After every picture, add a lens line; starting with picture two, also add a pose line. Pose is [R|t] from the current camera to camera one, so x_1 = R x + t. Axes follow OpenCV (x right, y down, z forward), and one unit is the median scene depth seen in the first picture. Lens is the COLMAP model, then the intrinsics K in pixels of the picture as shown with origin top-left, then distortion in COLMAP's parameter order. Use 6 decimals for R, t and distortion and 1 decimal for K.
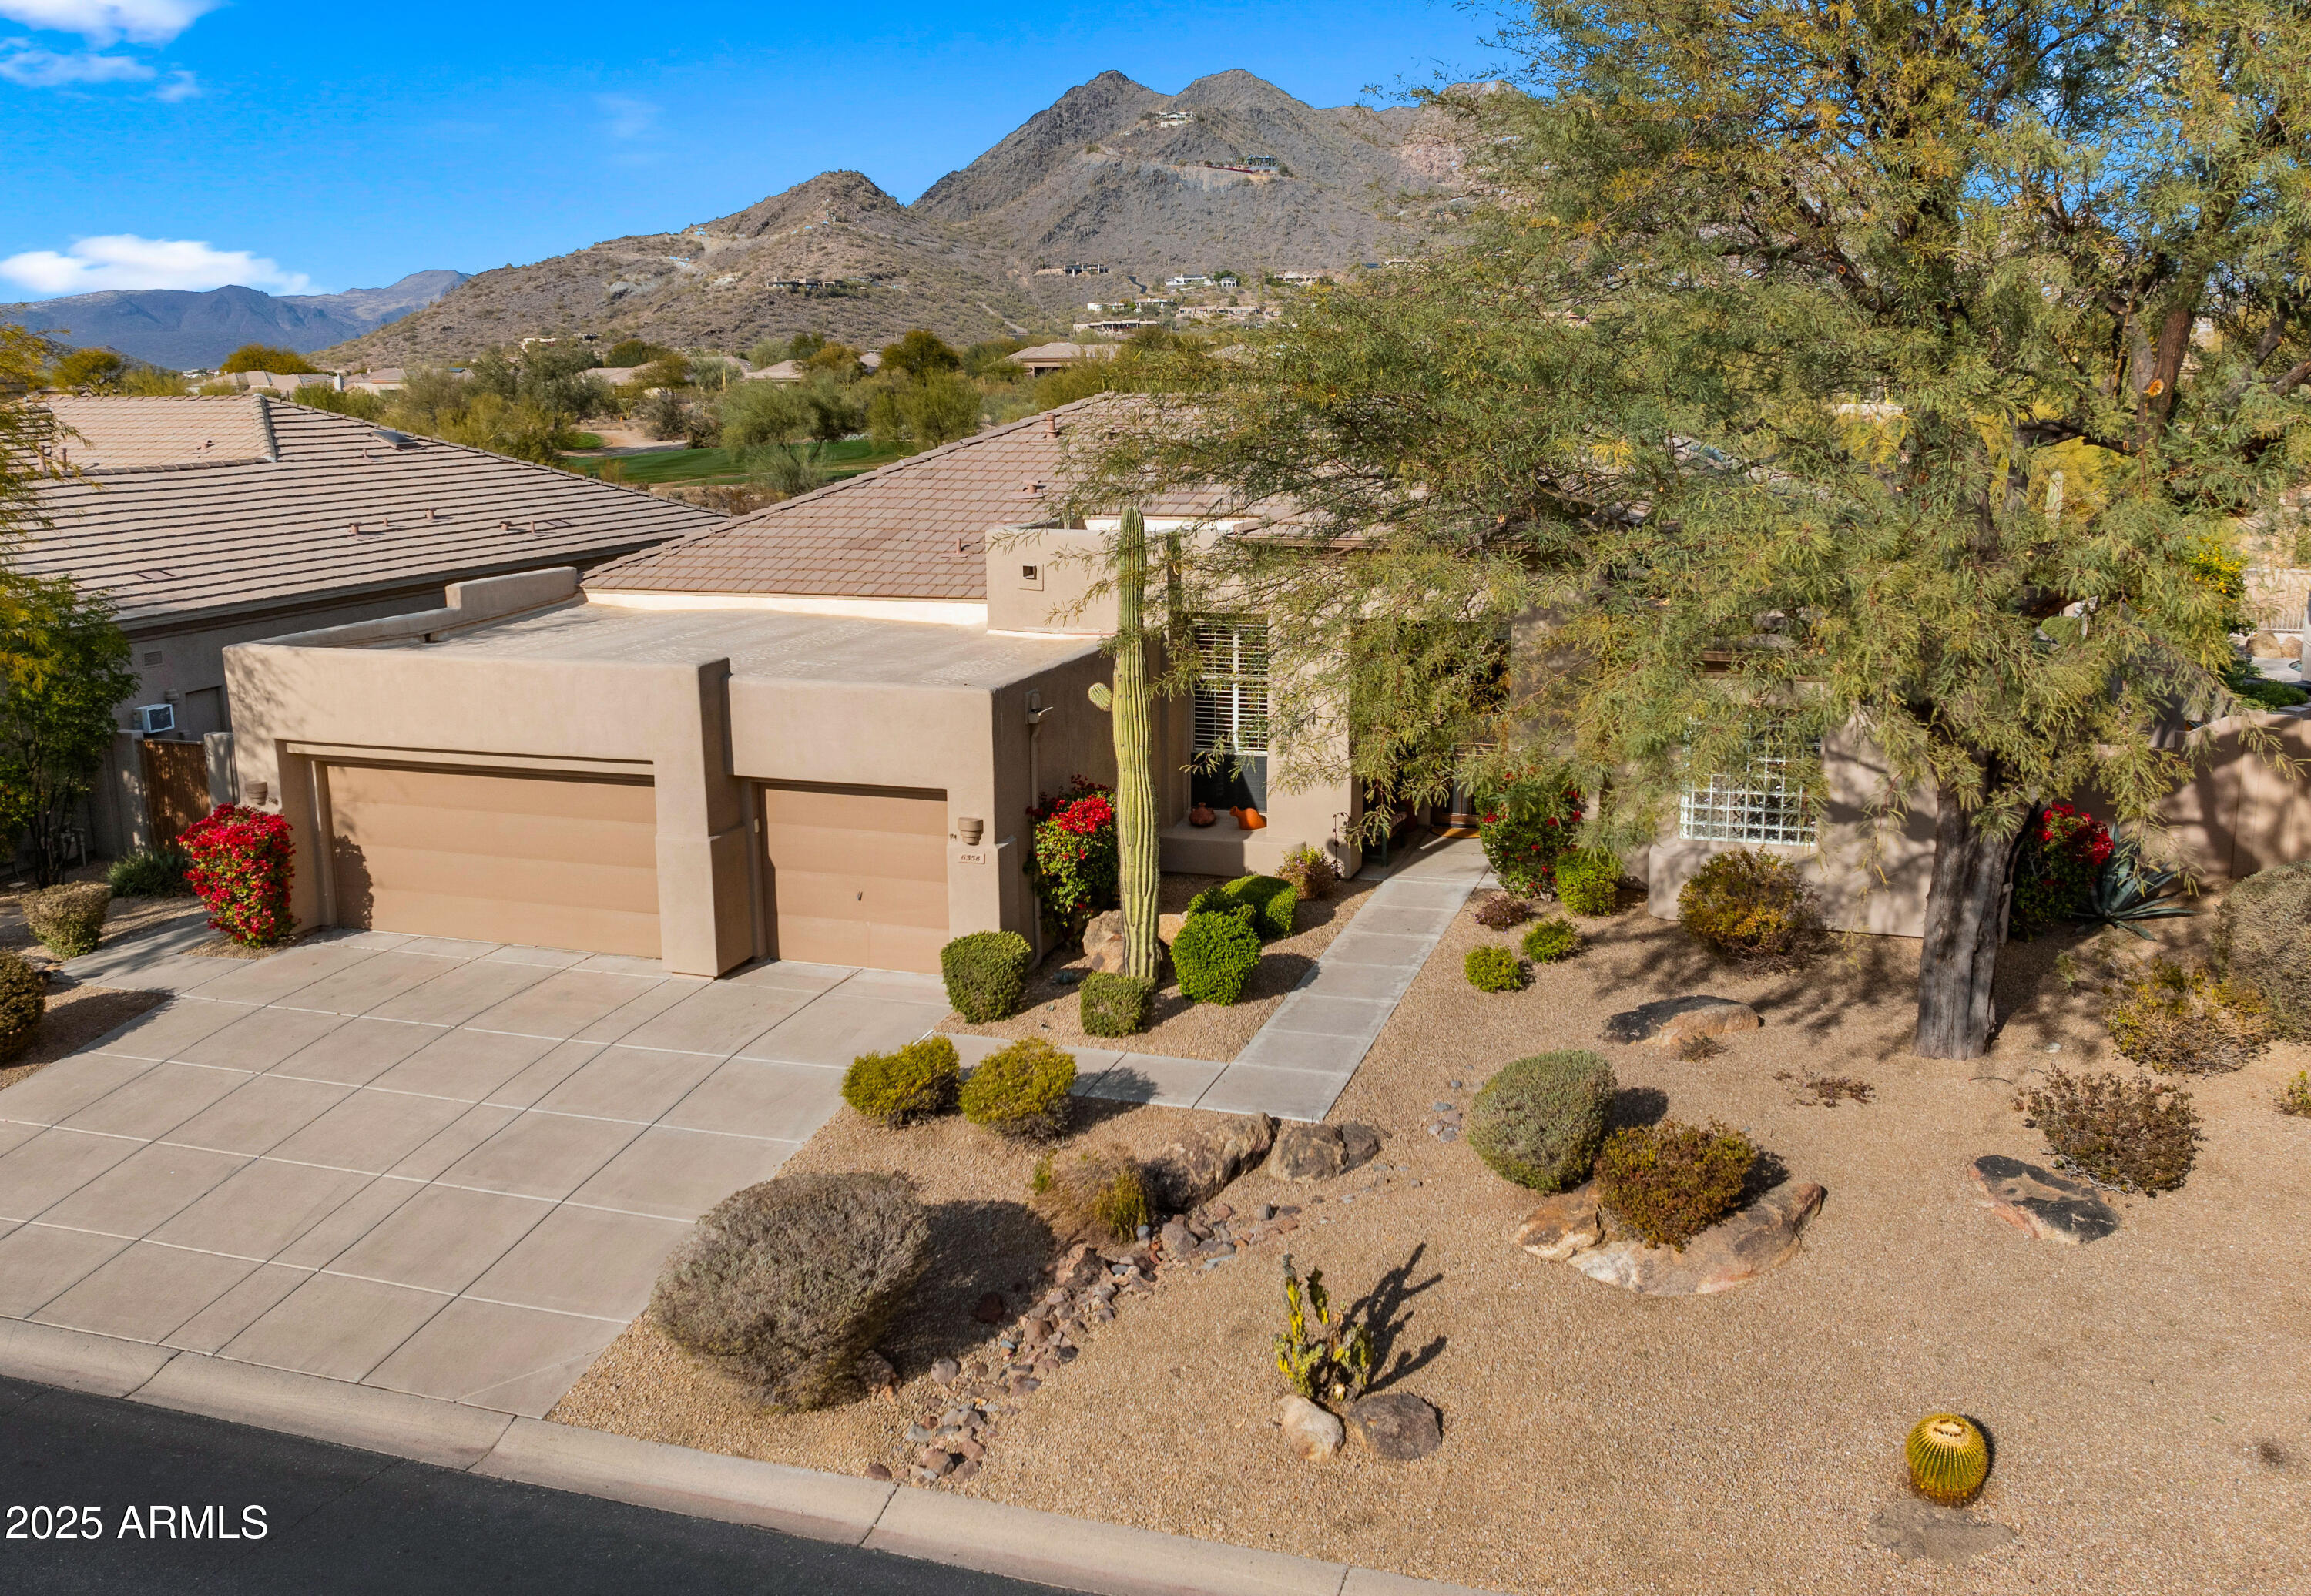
lens RADIAL K [[2062.3, 0, 1155.9], [0, 2062.3, 788.6], [0, 0, 1]] dist [-0.018092, -0.015810]
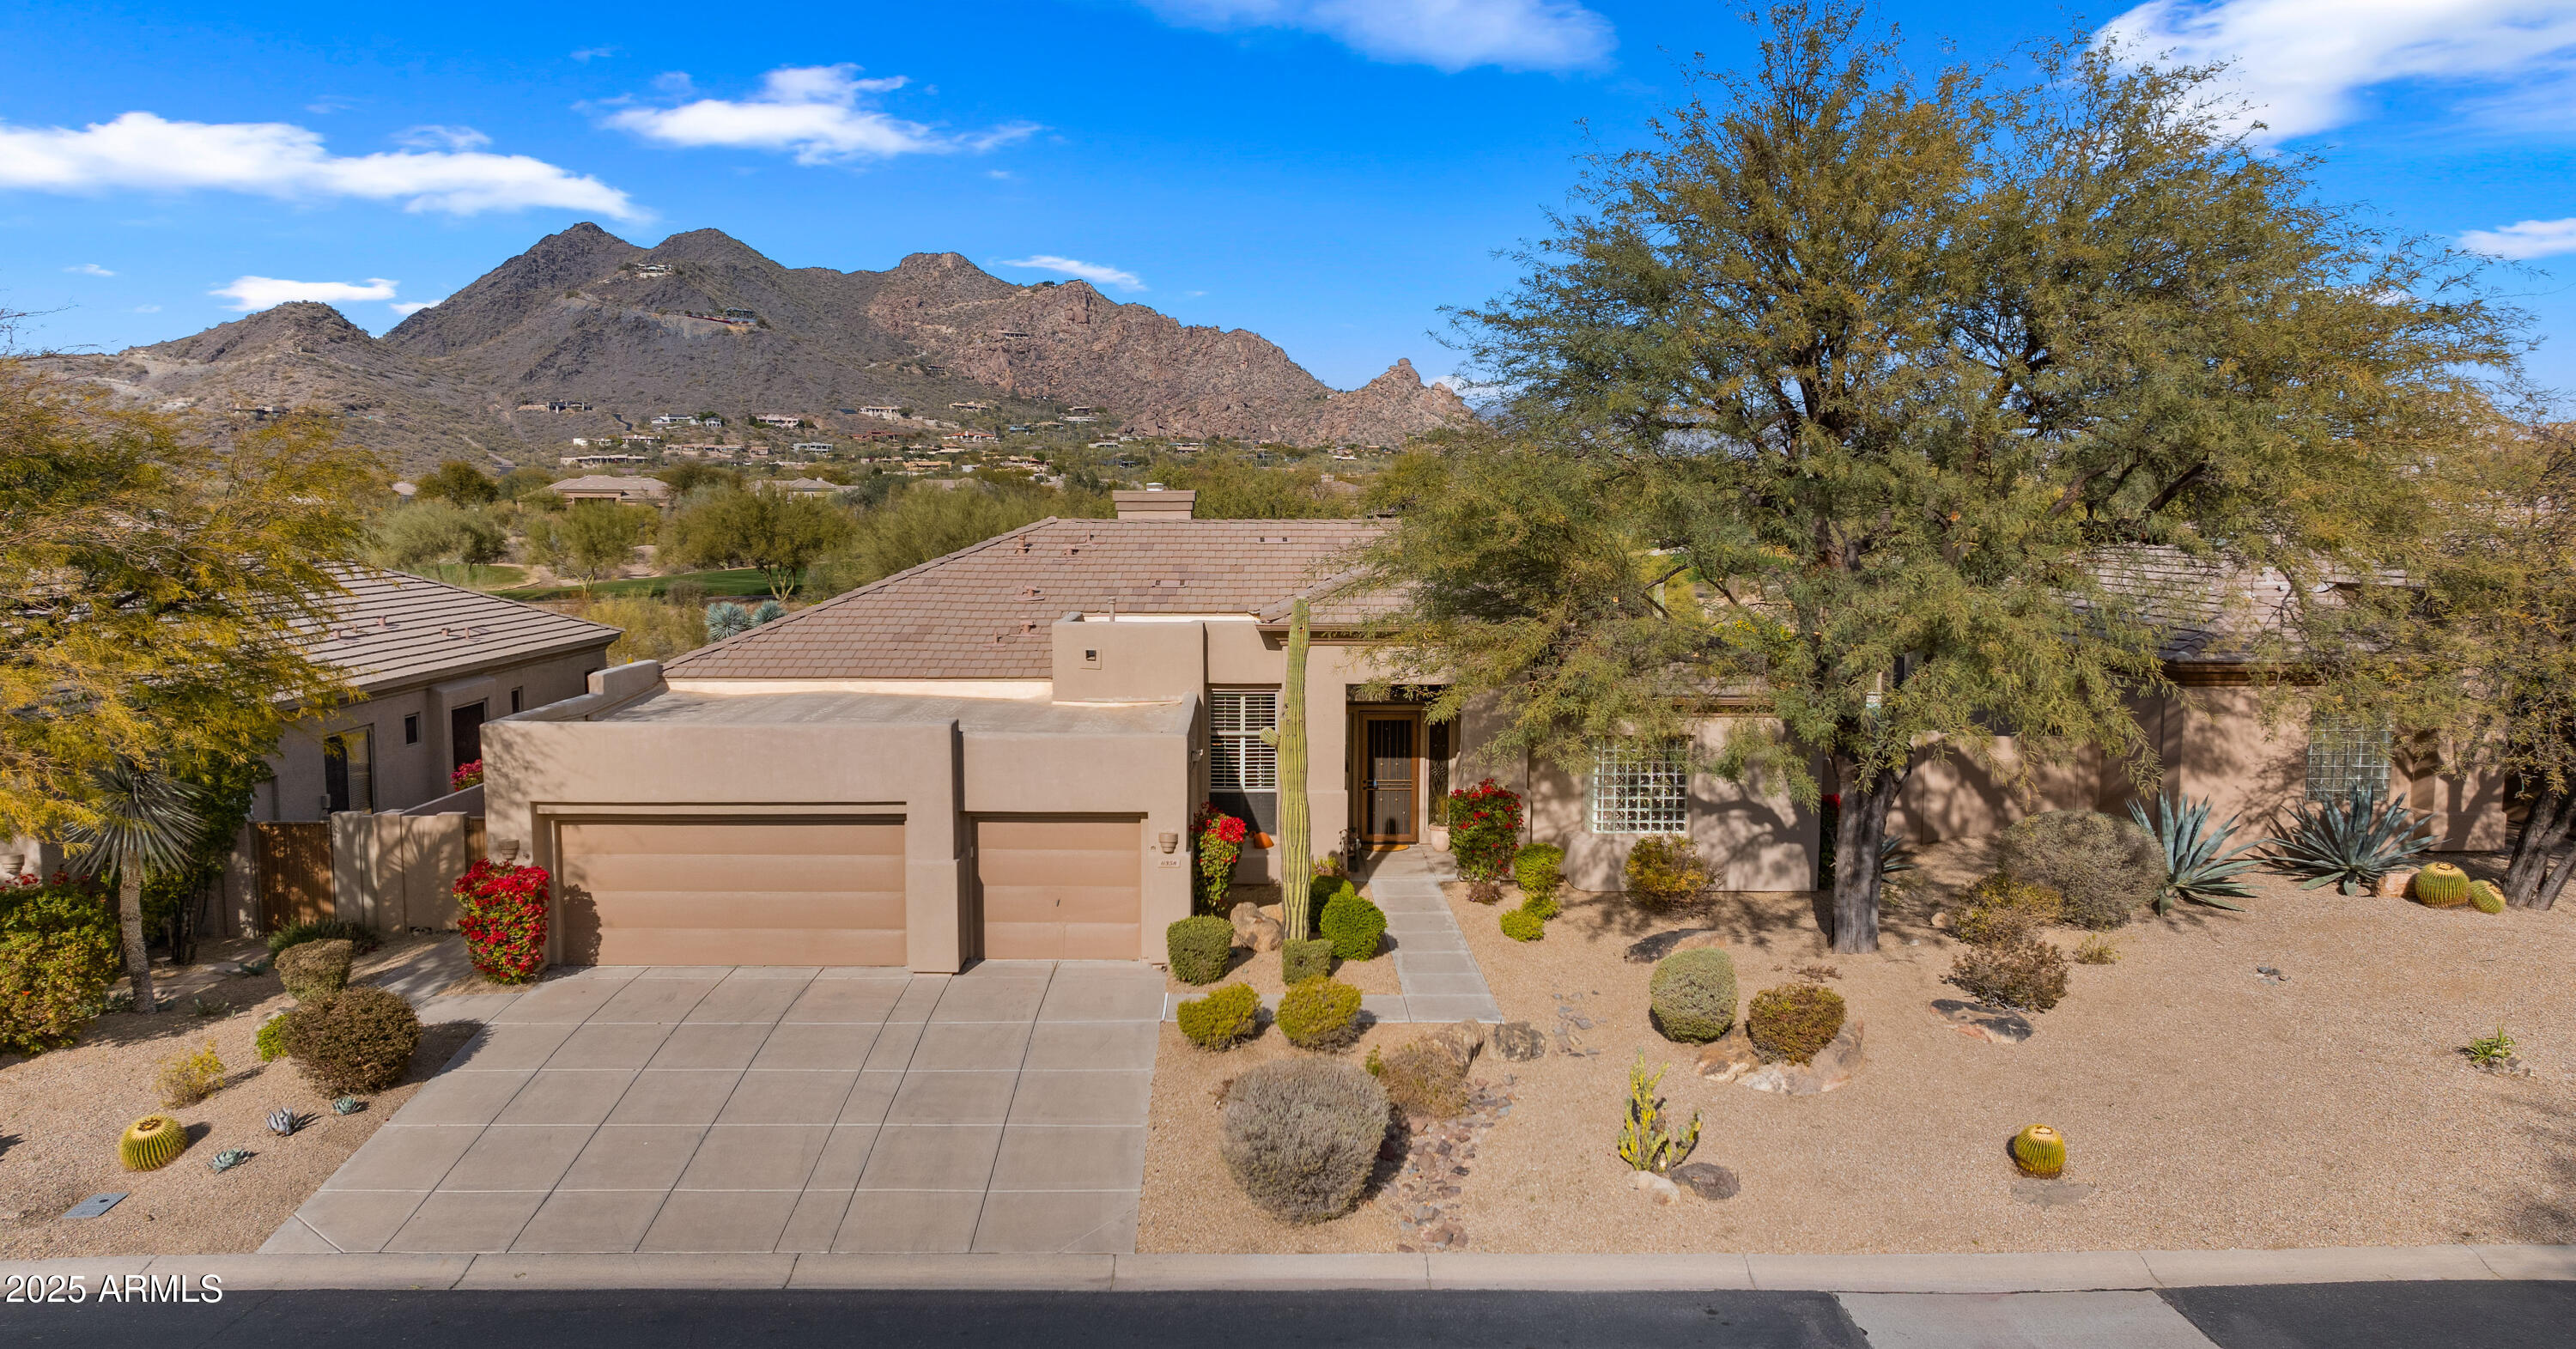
lens RADIAL K [[1870.3, 0, 1284.6], [0, 1870.3, 691.1], [0, 0, 1]] dist [0.020661, 0.014982]
pose [[0.944038, -0.021176, 0.329157, -0.365062], [0.054582, 0.994208, -0.092583, 0.034508], [-0.325290, 0.105368, 0.939726, -0.142623]]
